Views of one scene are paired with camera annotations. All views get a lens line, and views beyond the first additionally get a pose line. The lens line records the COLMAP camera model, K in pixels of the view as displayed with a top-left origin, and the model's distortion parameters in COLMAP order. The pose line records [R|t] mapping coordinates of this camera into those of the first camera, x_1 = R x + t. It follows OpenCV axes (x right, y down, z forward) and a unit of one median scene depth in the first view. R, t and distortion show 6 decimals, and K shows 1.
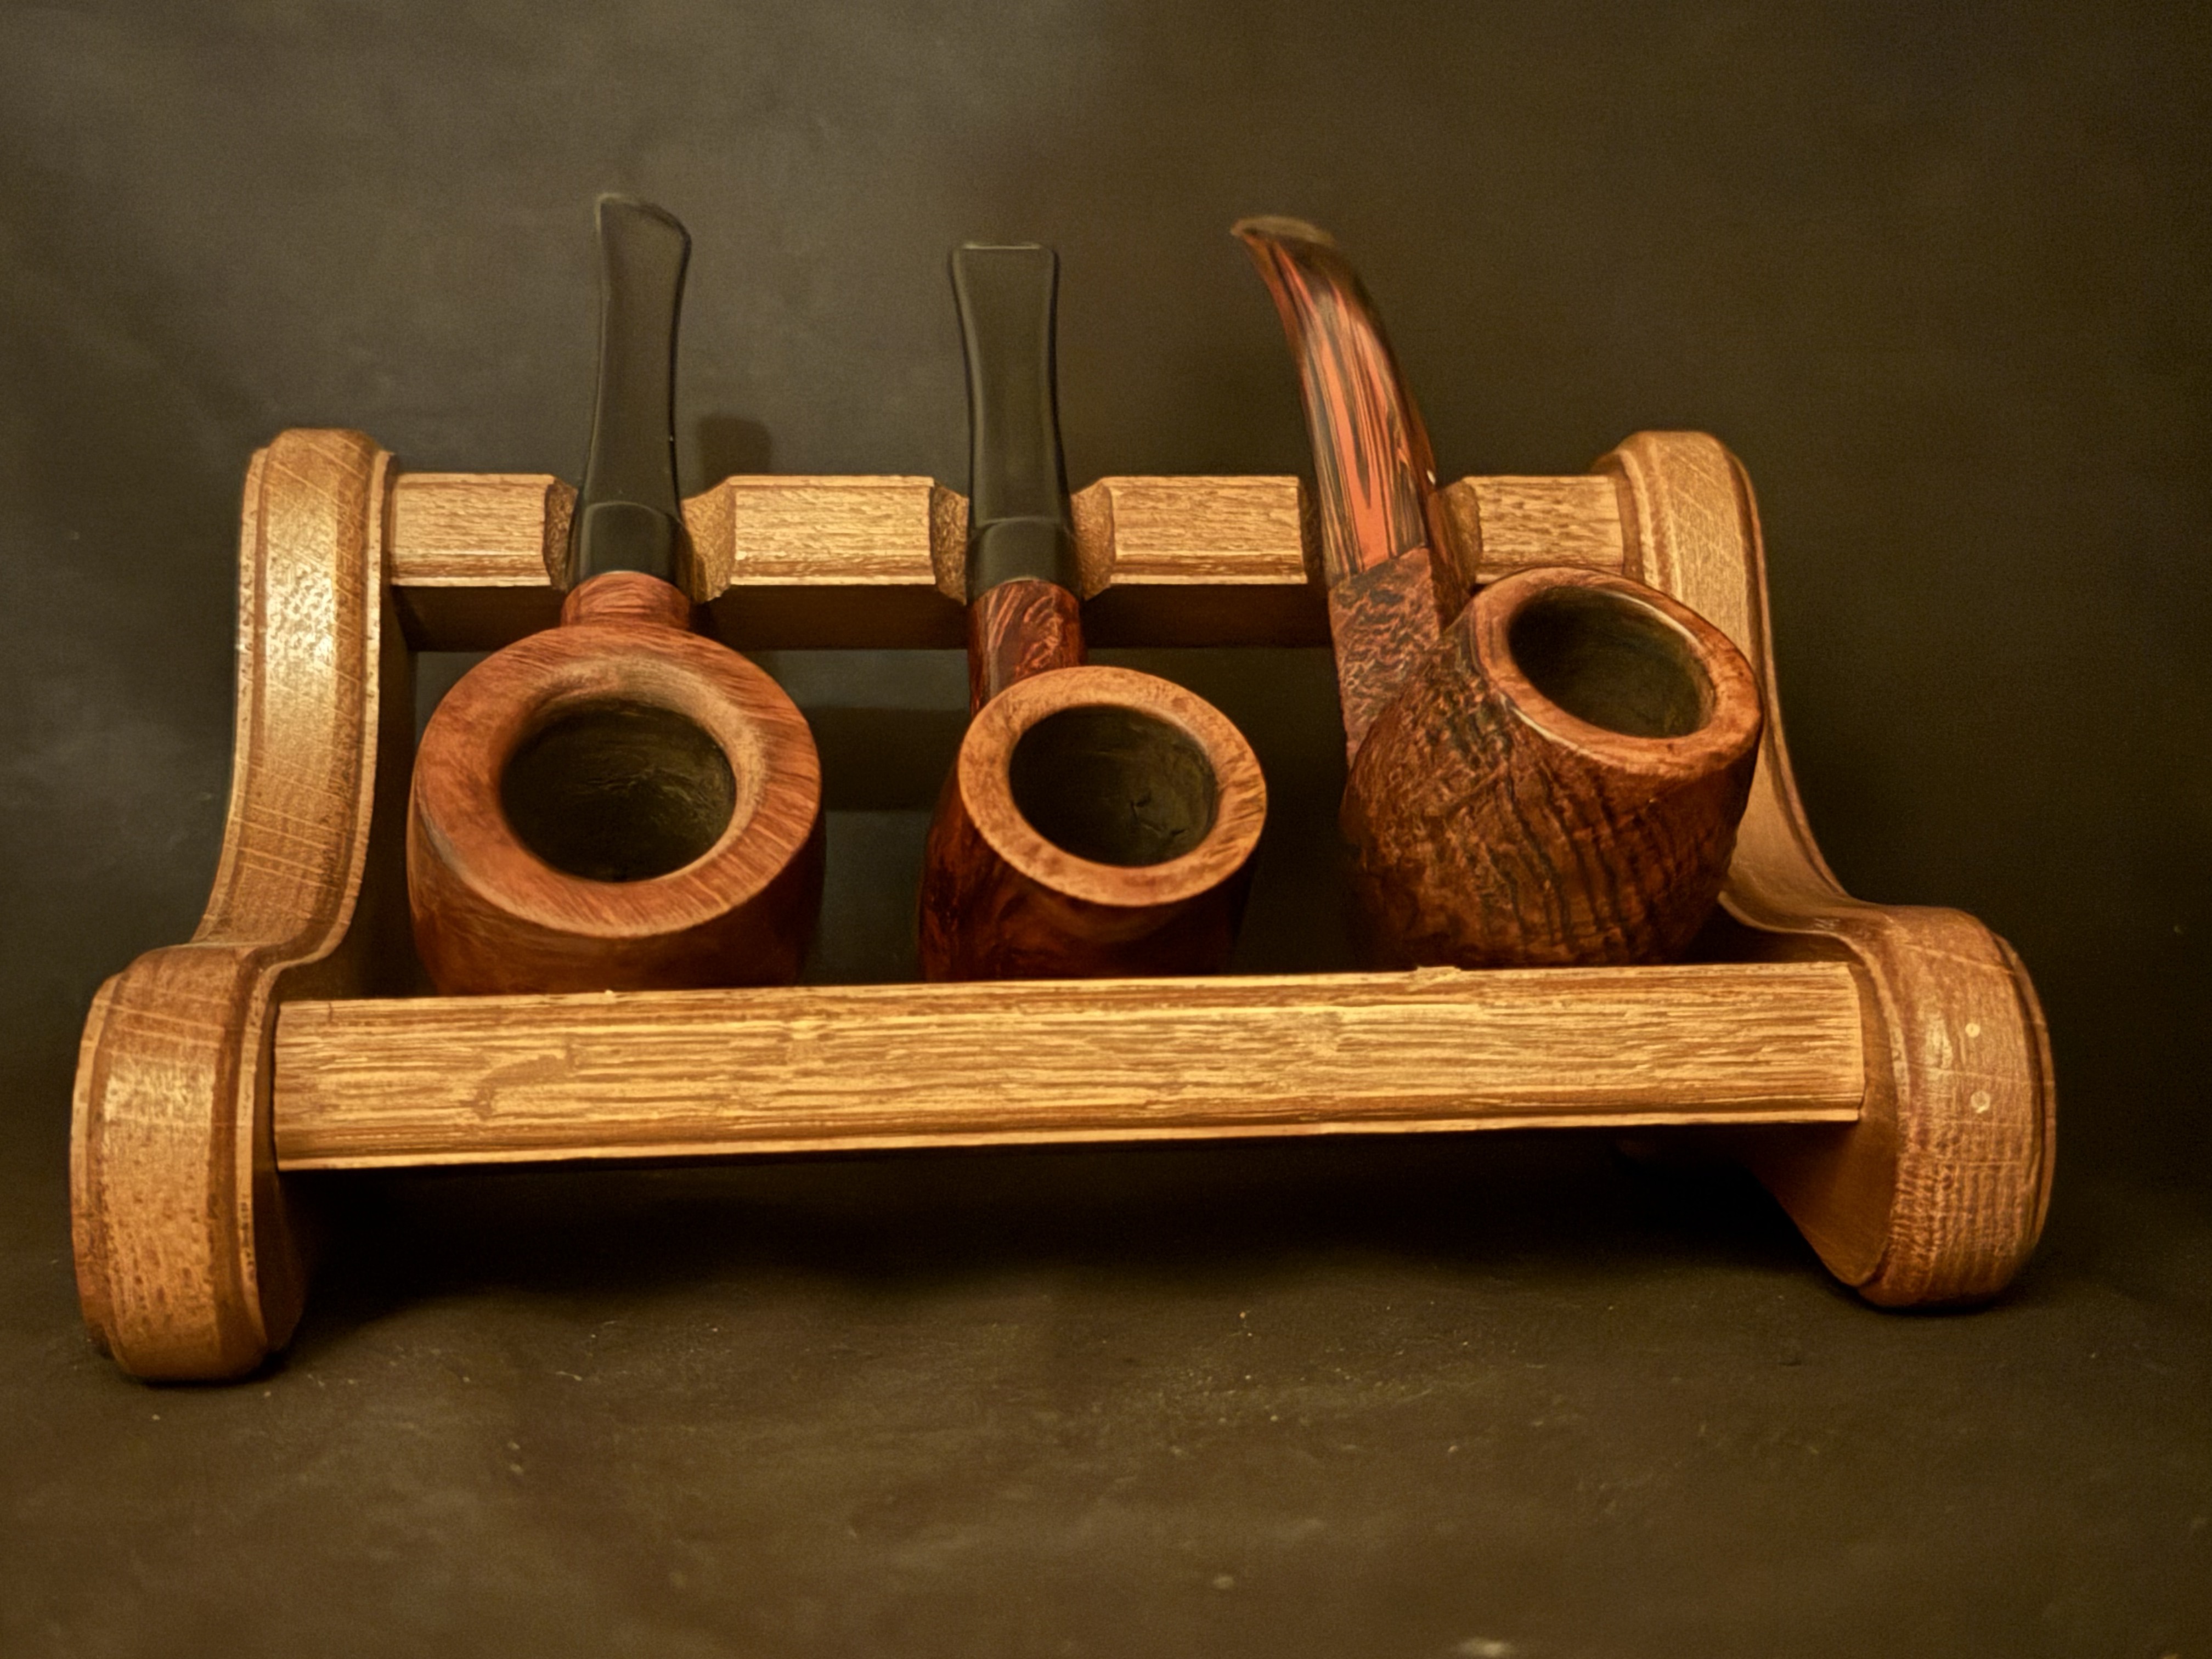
lens RADIAL K [[2773.9, 0, 1106.0], [0, 2773.9, 829.5], [0, 0, 1]] dist [0.091167, -0.016816]
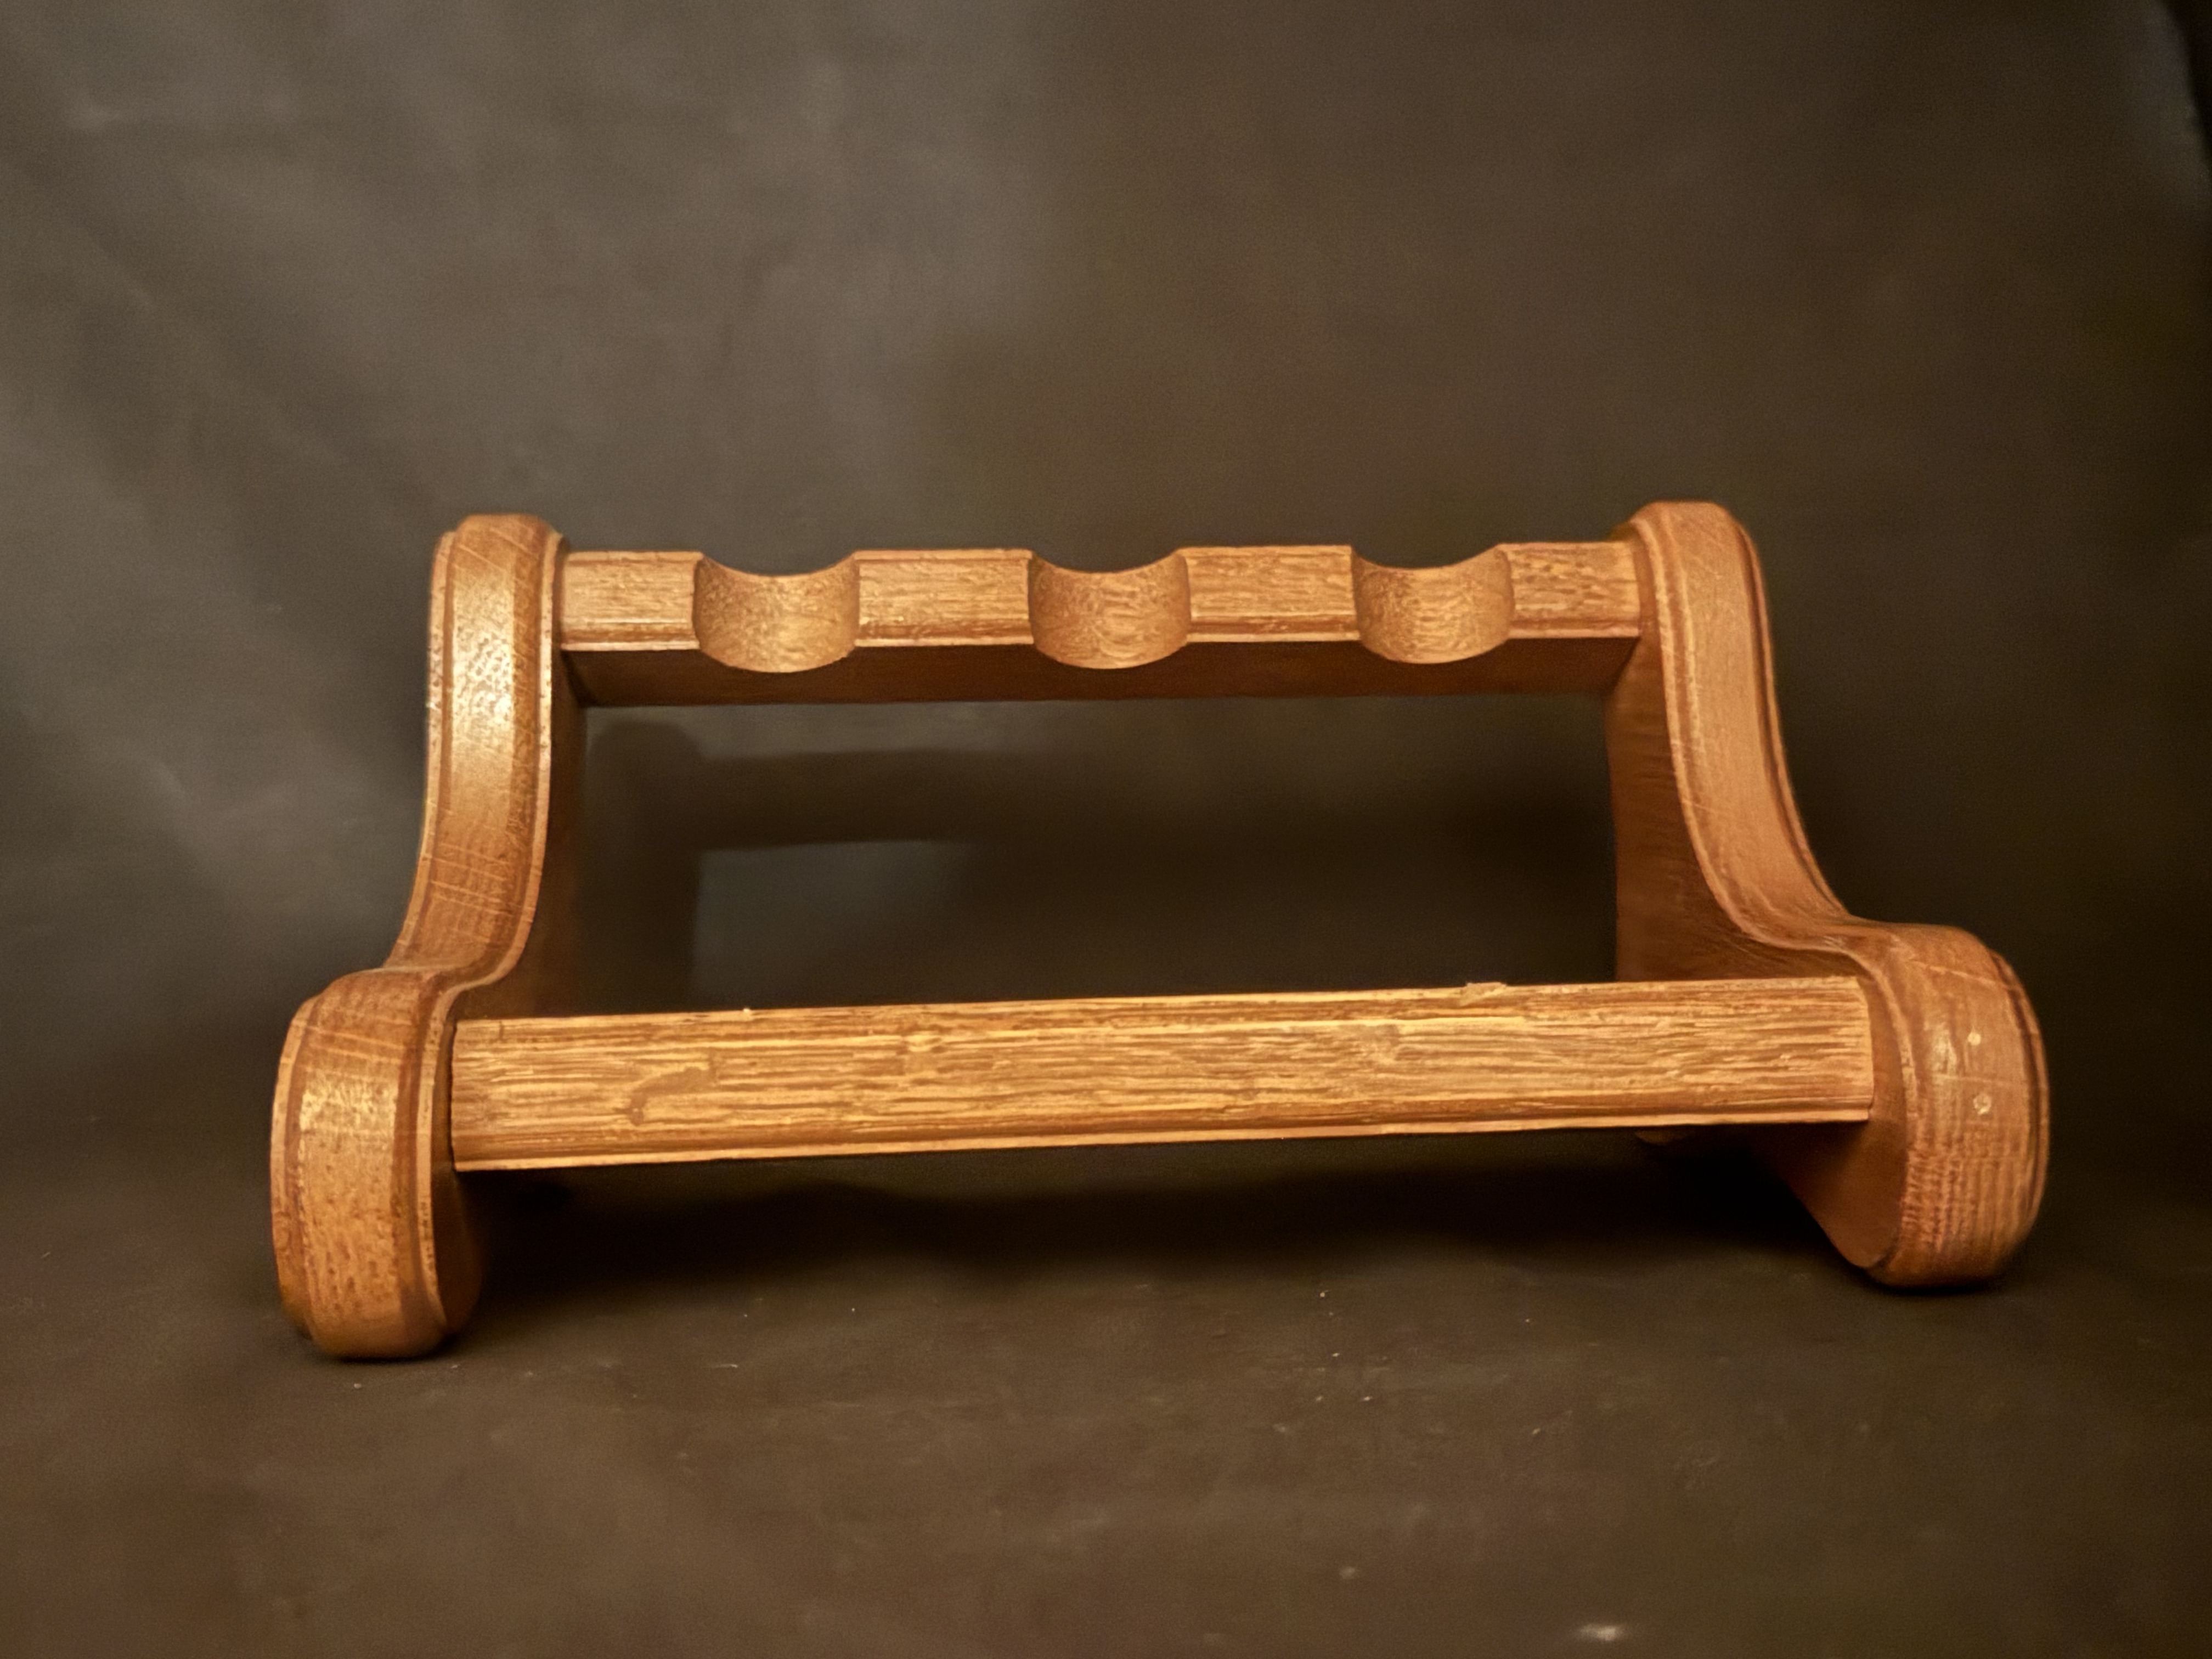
lens RADIAL K [[2308.3, 0, 1106.0], [0, 2308.3, 829.5], [0, 0, 1]] dist [0.087134, -0.016821]
pose [[0.999486, -0.007535, -0.031148, -0.003510], [0.007358, 0.999956, -0.005814, -0.008041], [0.031190, 0.005582, 0.999498, 0.066807]]
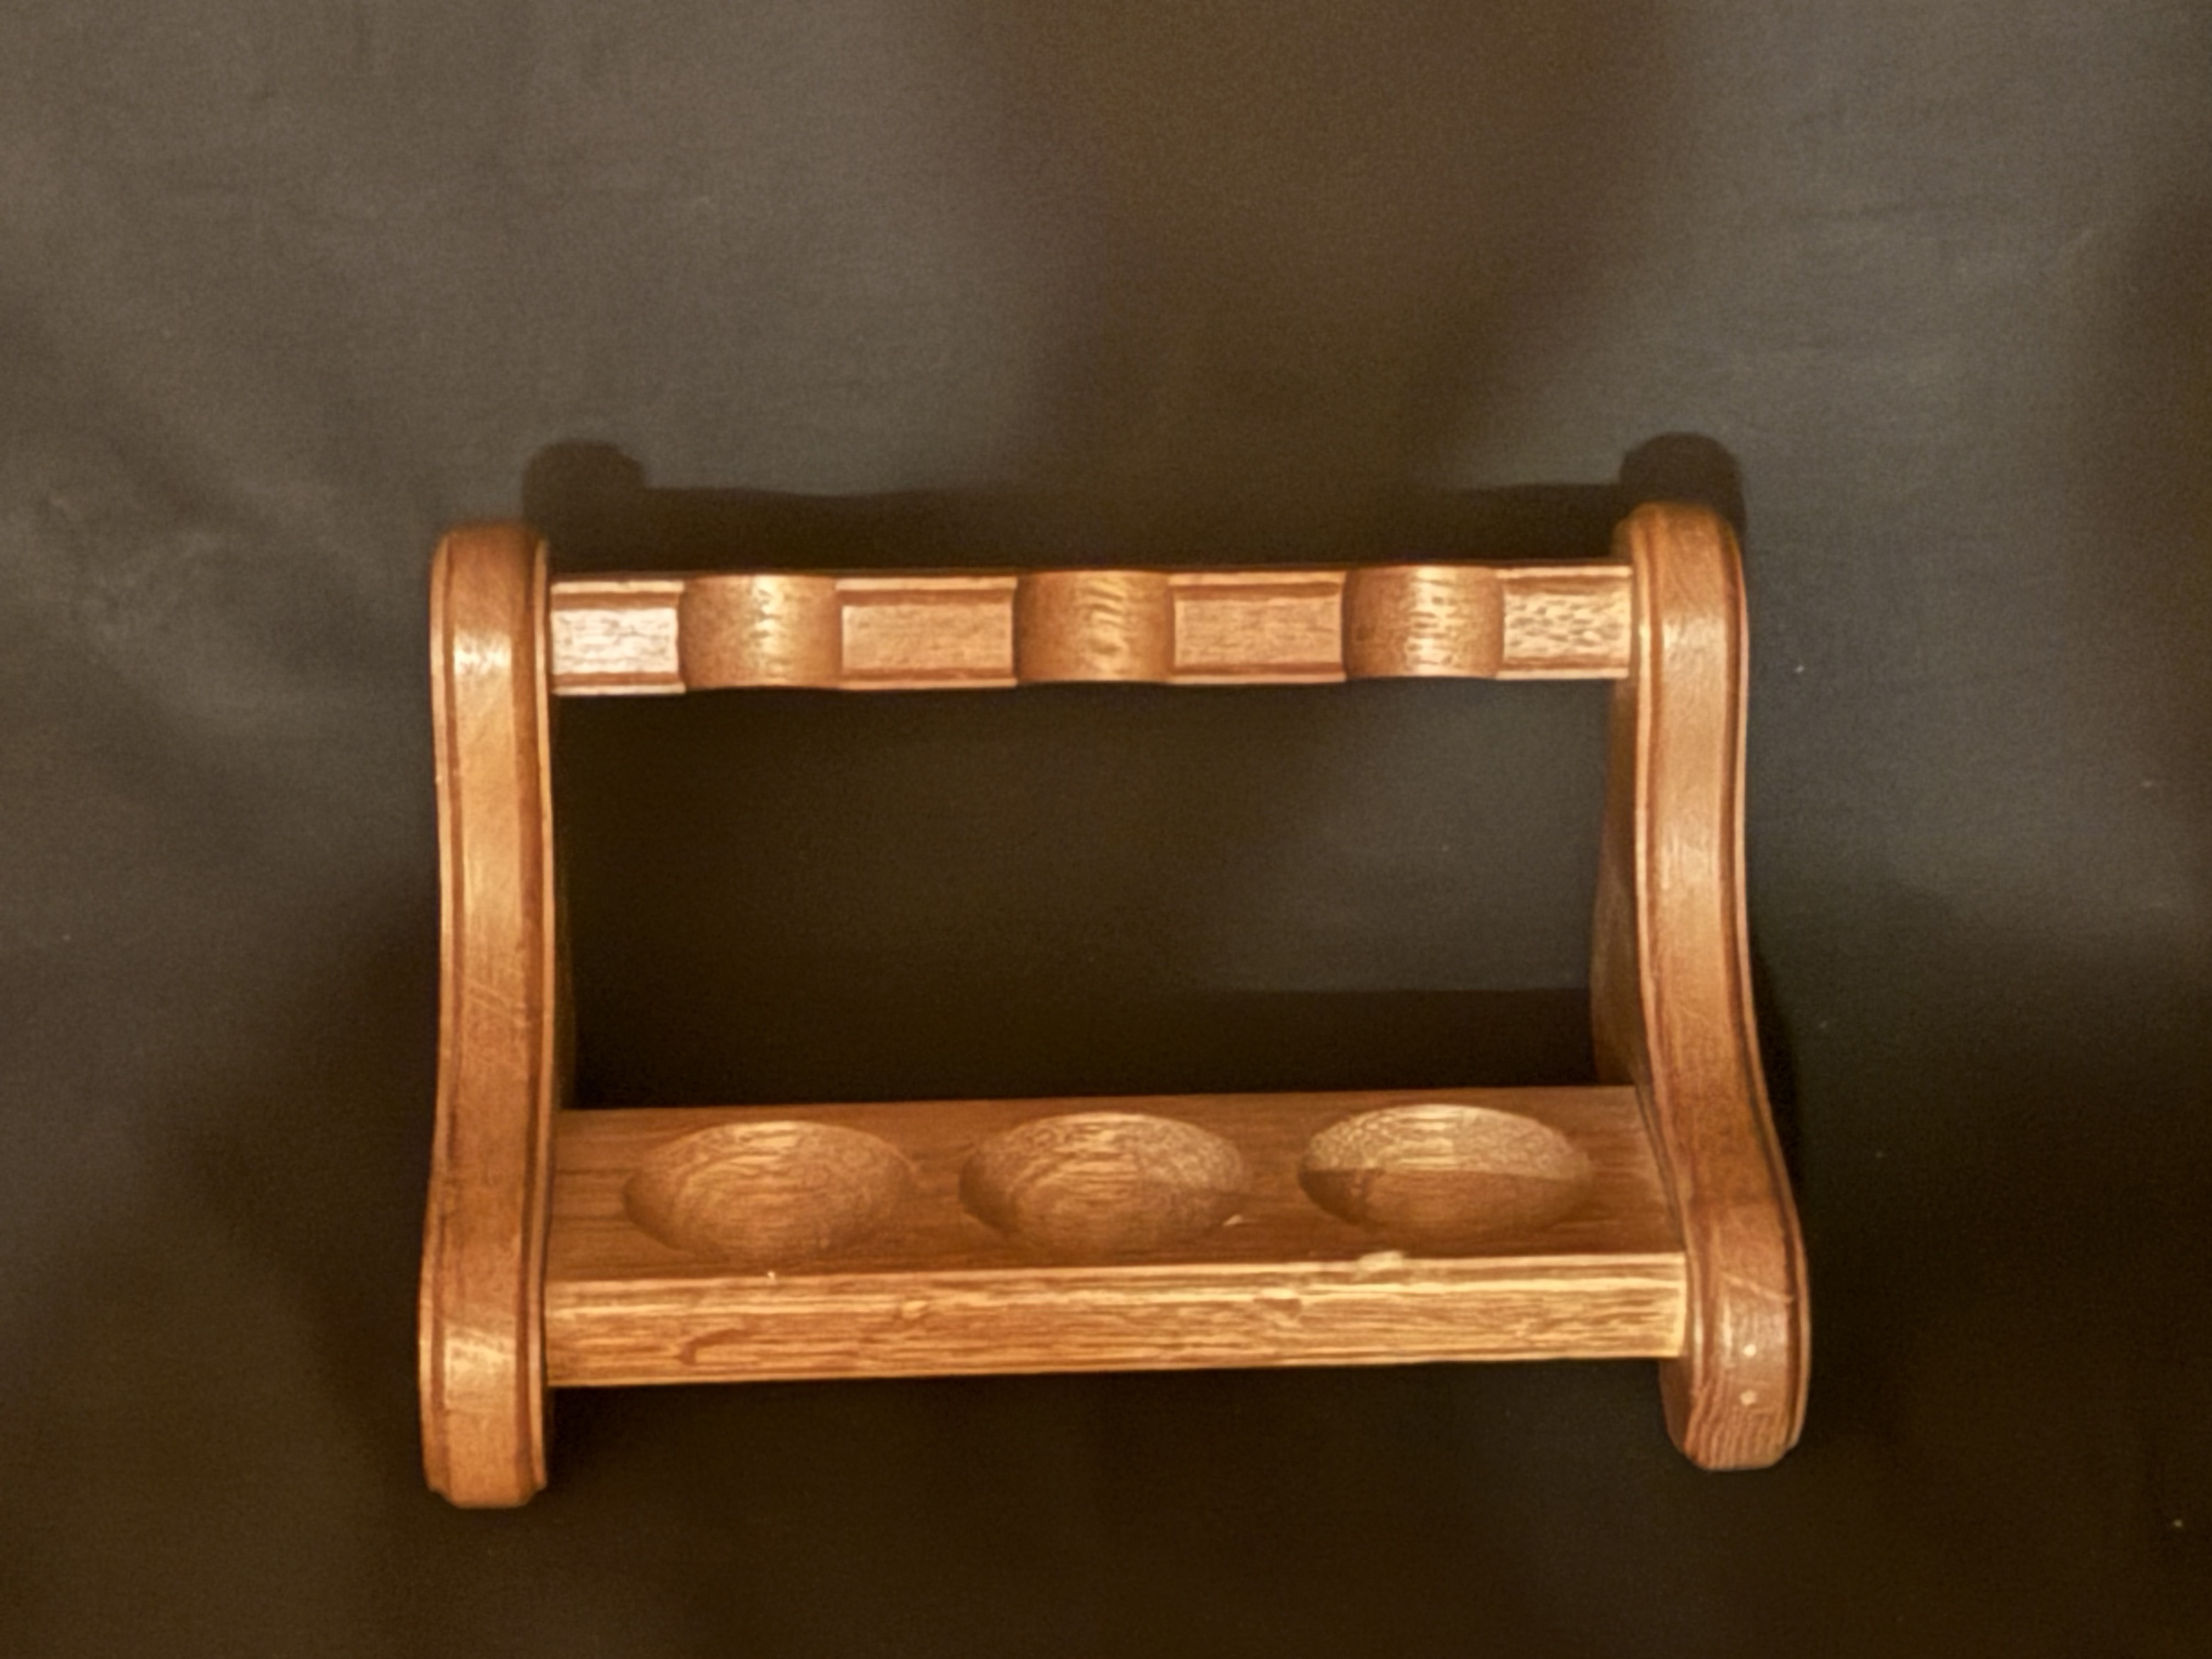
lens RADIAL K [[4447.4, 0, 1106.0], [0, 4447.4, 829.5], [0, 0, 1]] dist [0.043936, 0.092269]
pose [[0.998310, 0.050543, -0.028687, 0.039428], [-0.031071, 0.881317, 0.471504, -1.160572], [0.049113, -0.469815, 0.881397, -0.824809]]
